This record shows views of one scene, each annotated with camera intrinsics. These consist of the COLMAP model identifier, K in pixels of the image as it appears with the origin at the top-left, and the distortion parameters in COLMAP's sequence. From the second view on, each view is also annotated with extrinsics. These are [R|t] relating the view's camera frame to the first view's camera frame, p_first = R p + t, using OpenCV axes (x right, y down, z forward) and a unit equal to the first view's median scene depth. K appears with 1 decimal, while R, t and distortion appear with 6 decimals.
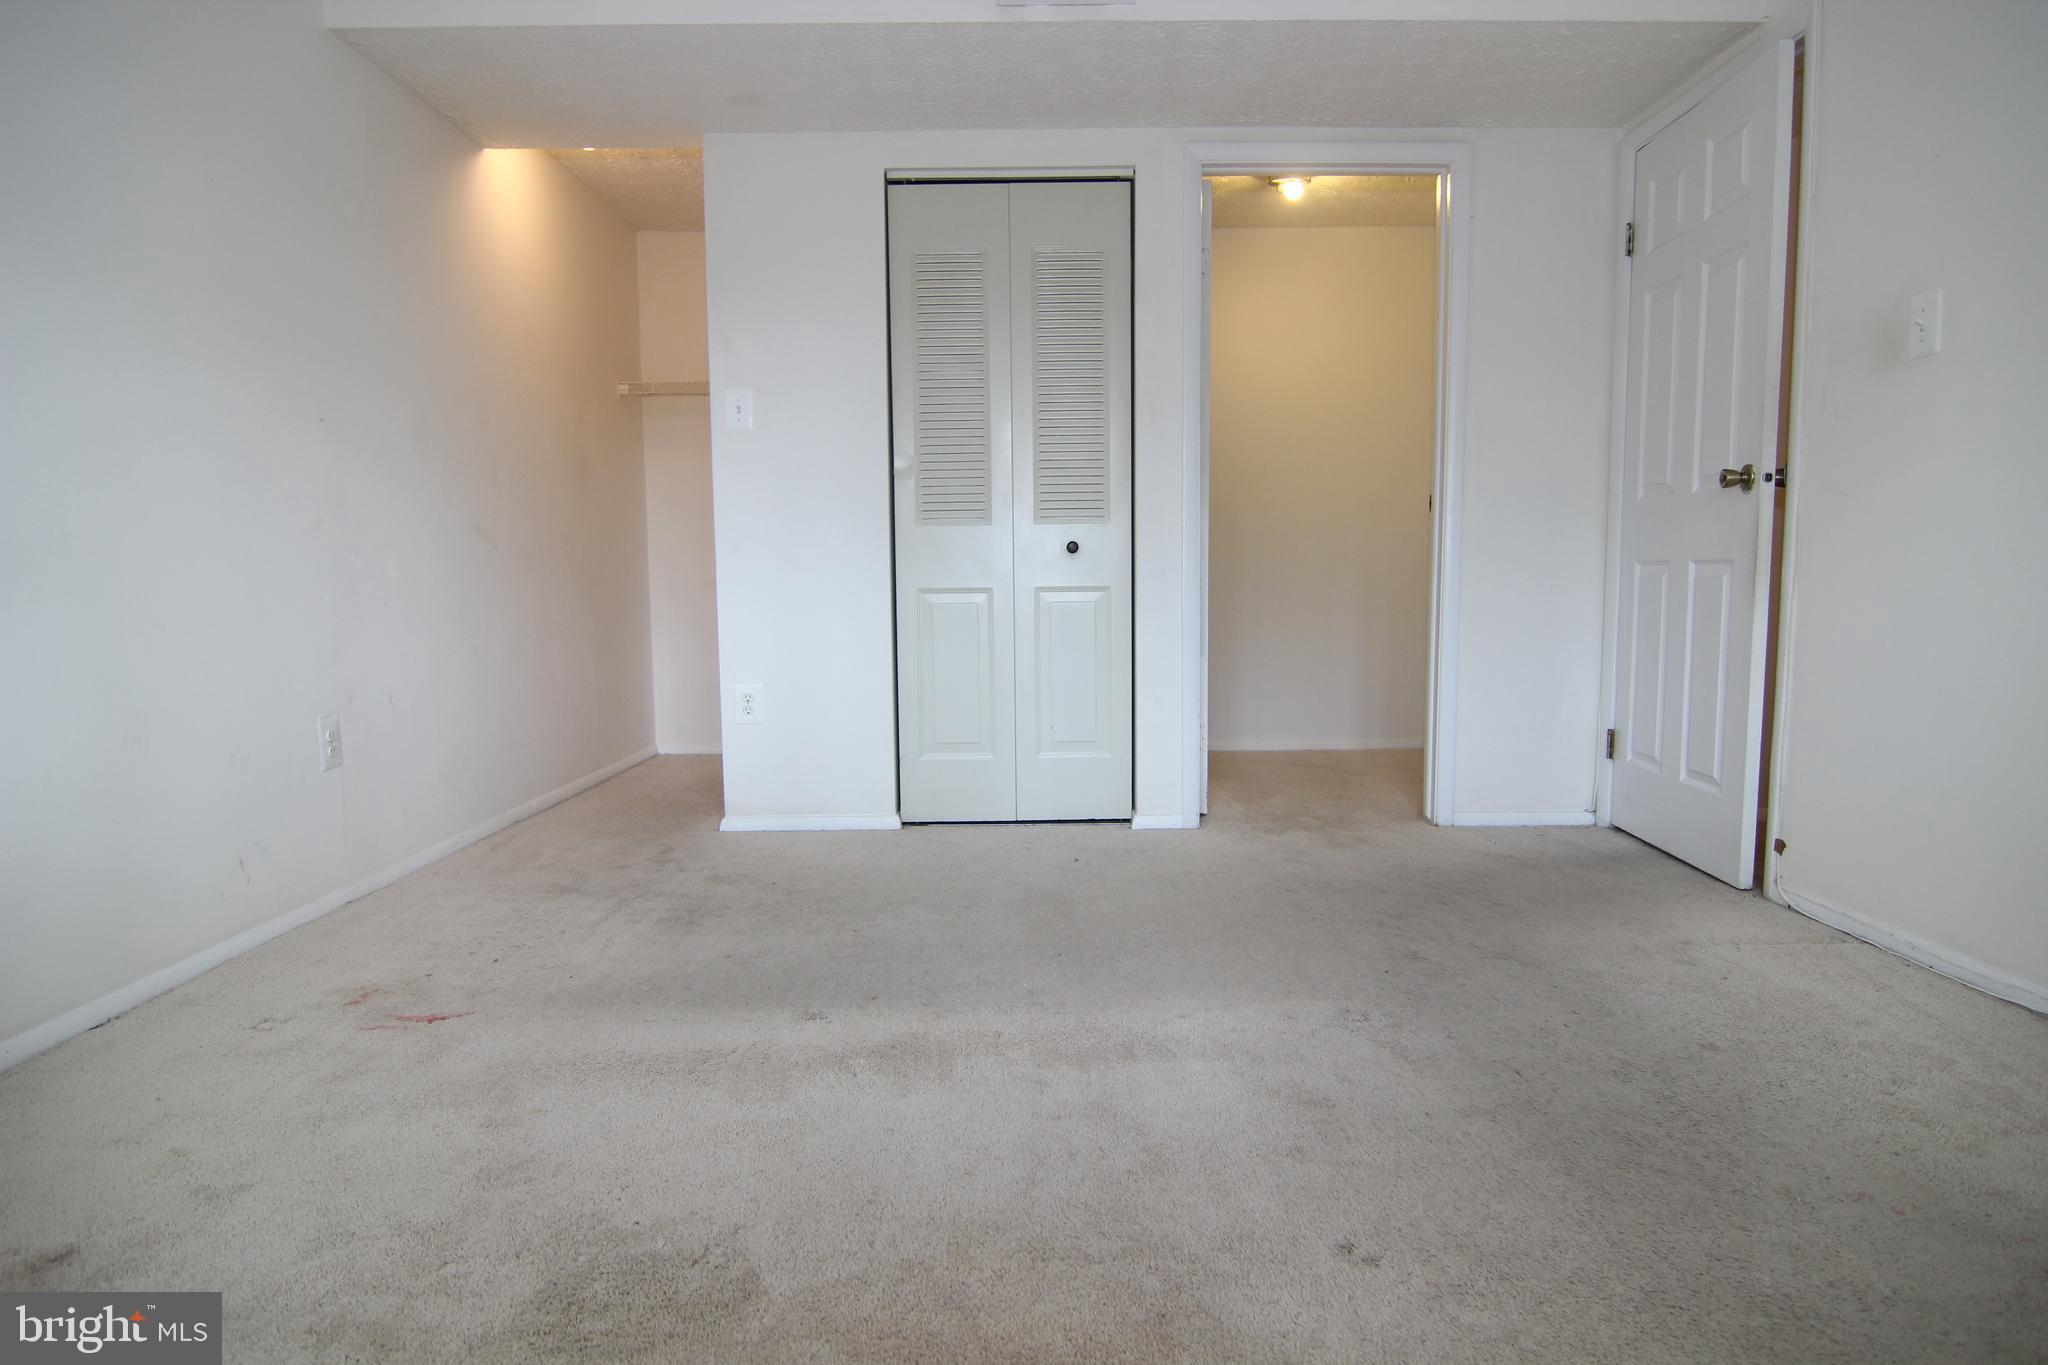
lens RADIAL K [[1154.2, 0, 1030.5], [0, 1154.2, 691.9], [0, 0, 1]] dist [-0.010163, -0.008509]
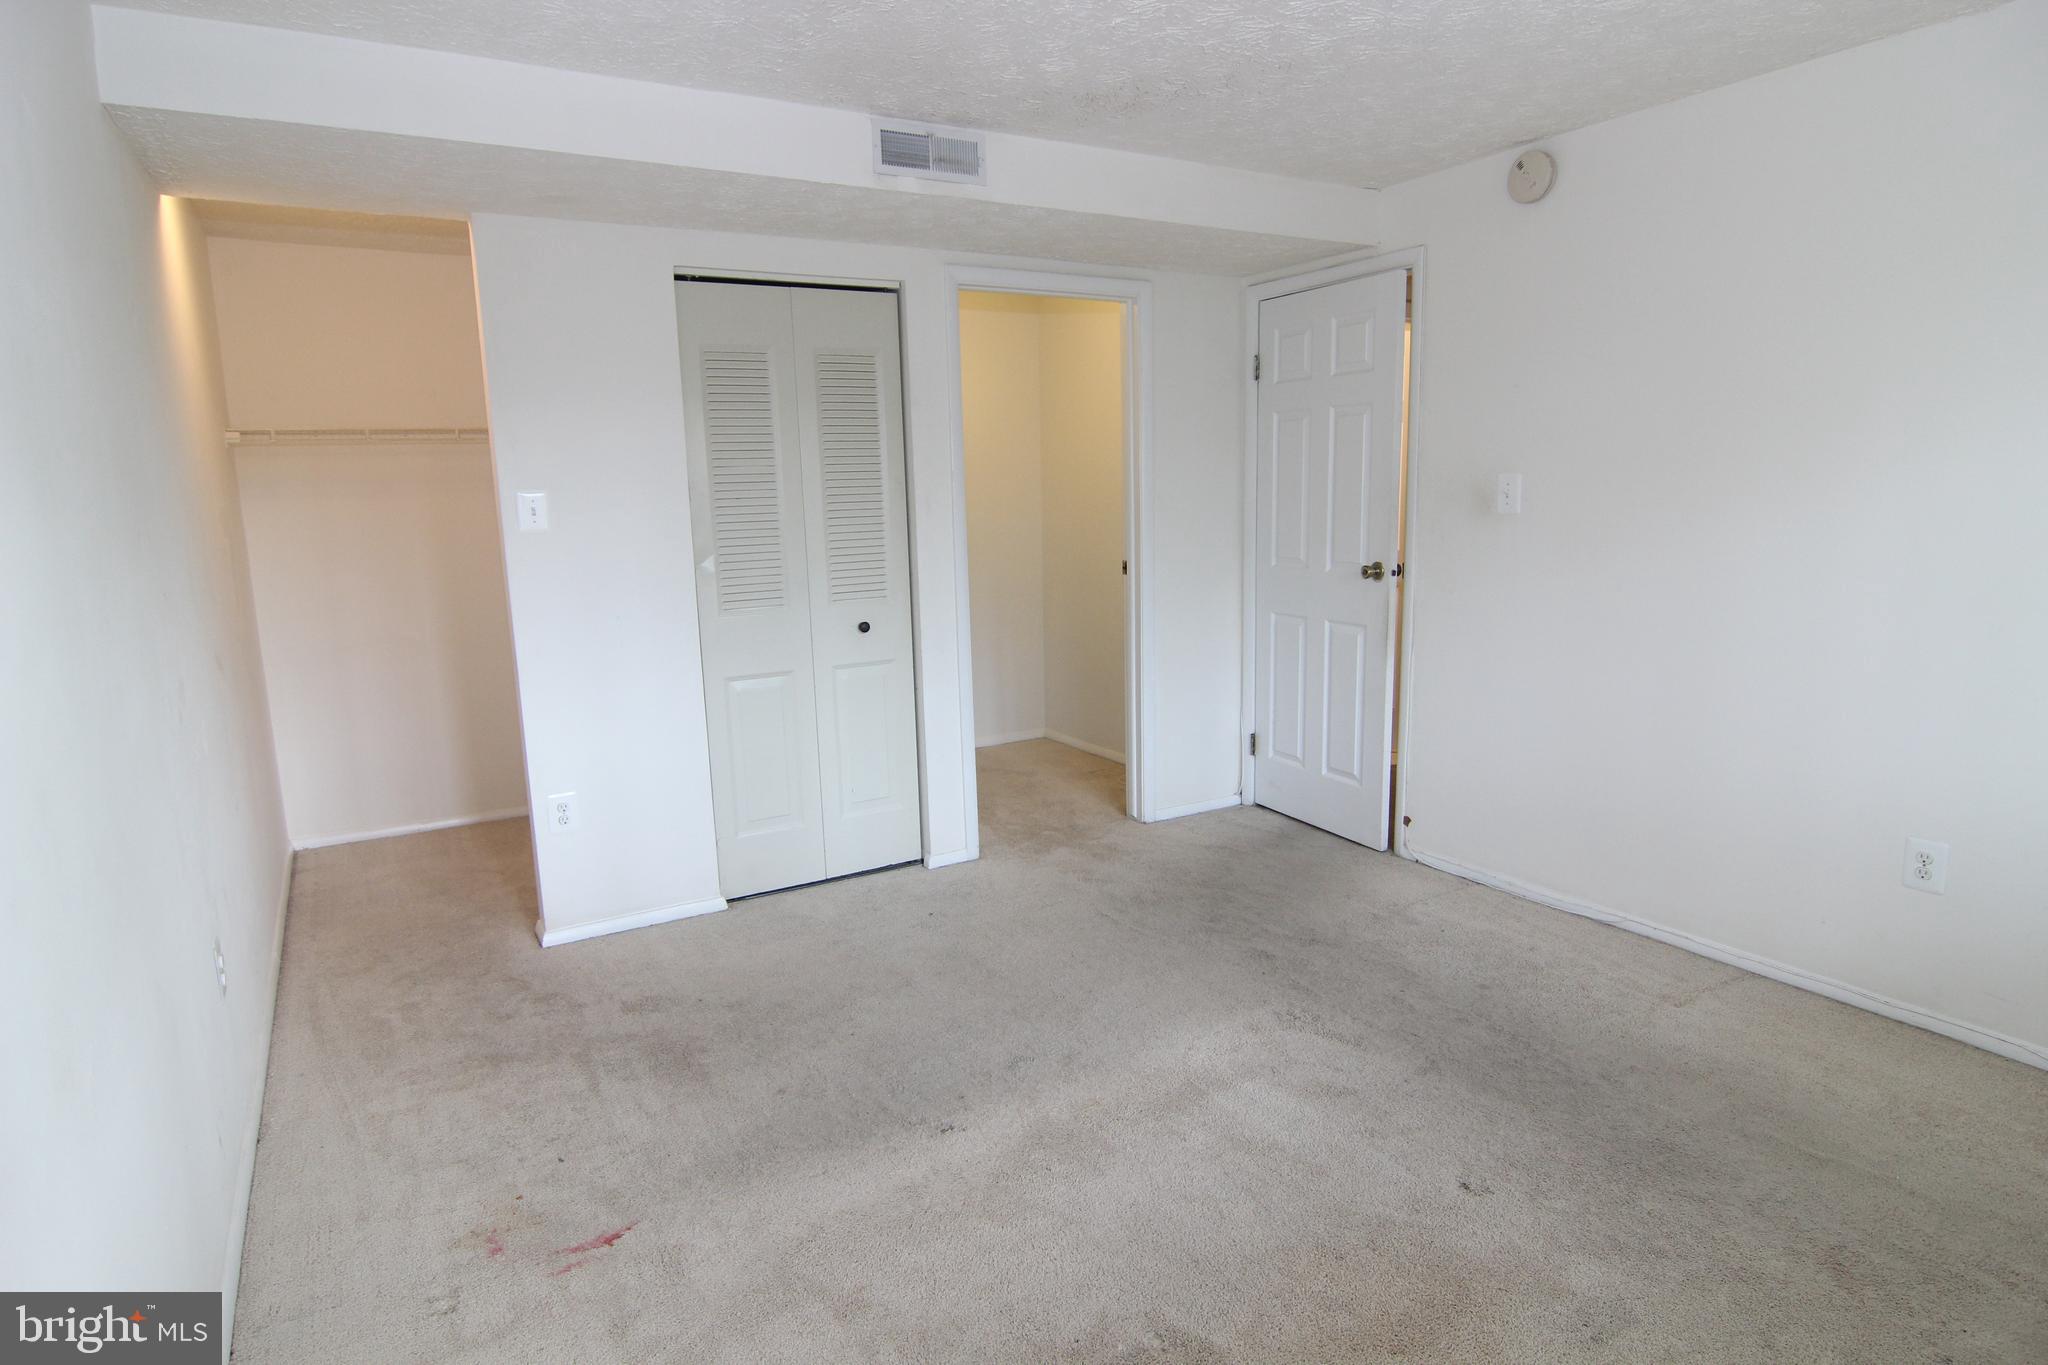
lens RADIAL K [[1154.2, 0, 1033.4], [0, 1154.2, 683.3], [0, 0, 1]] dist [-0.010163, -0.008509]
pose [[0.861489, -0.097977, 0.498233, -0.437346], [0.066041, 0.994493, 0.081376, -0.175405], [-0.503463, -0.037201, 0.863216, -0.031627]]
